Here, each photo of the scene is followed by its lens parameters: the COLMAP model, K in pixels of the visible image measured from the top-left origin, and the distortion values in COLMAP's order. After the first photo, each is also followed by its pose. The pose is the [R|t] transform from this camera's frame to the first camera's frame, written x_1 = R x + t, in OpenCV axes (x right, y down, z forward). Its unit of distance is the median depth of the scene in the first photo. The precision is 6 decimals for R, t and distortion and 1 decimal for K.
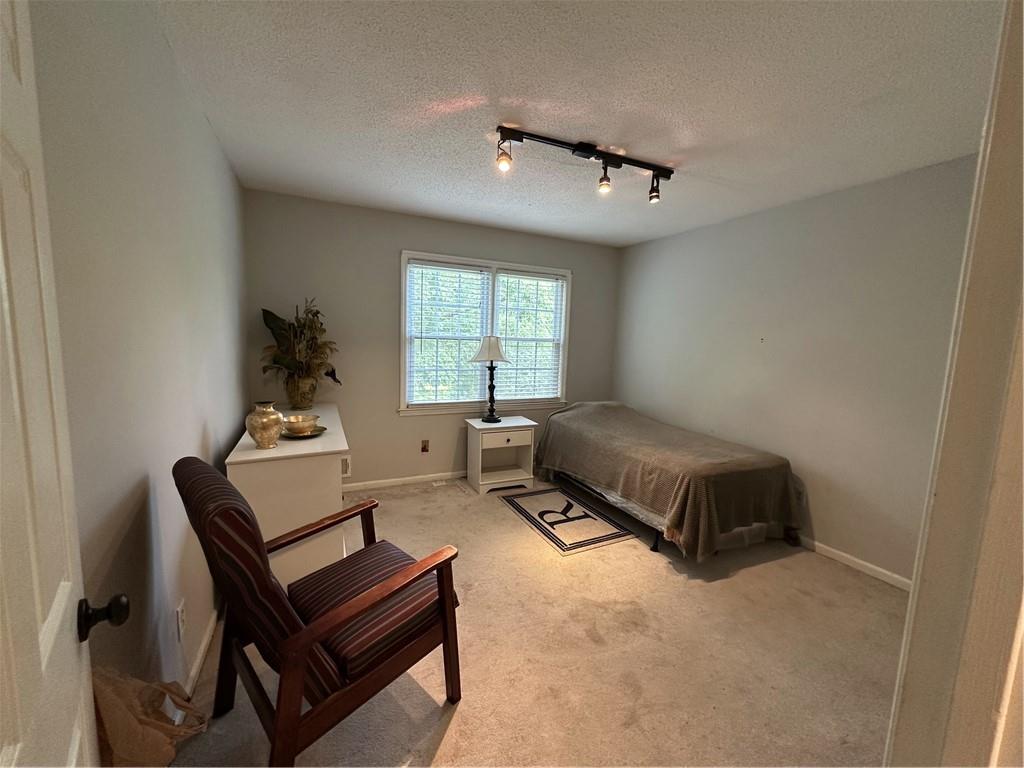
lens RADIAL K [[409.9, 0, 511.8], [0, 409.9, 381.6], [0, 0, 1]] dist [-0.006835, 0.001981]
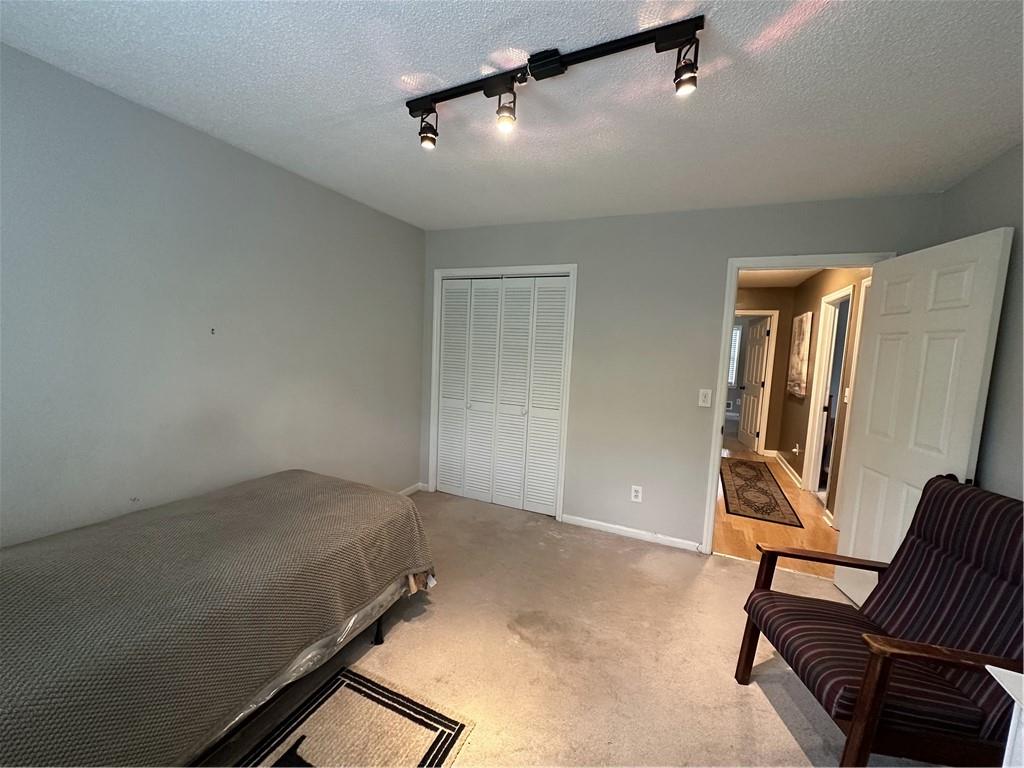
lens RADIAL K [[409.9, 0, 514.8], [0, 409.9, 387.4], [0, 0, 1]] dist [-0.006835, 0.001981]
pose [[-0.643555, -0.128211, 0.754585, -0.278089], [0.032130, 0.980476, 0.193994, -0.145784], [-0.764725, 0.149091, -0.626872, 1.207160]]
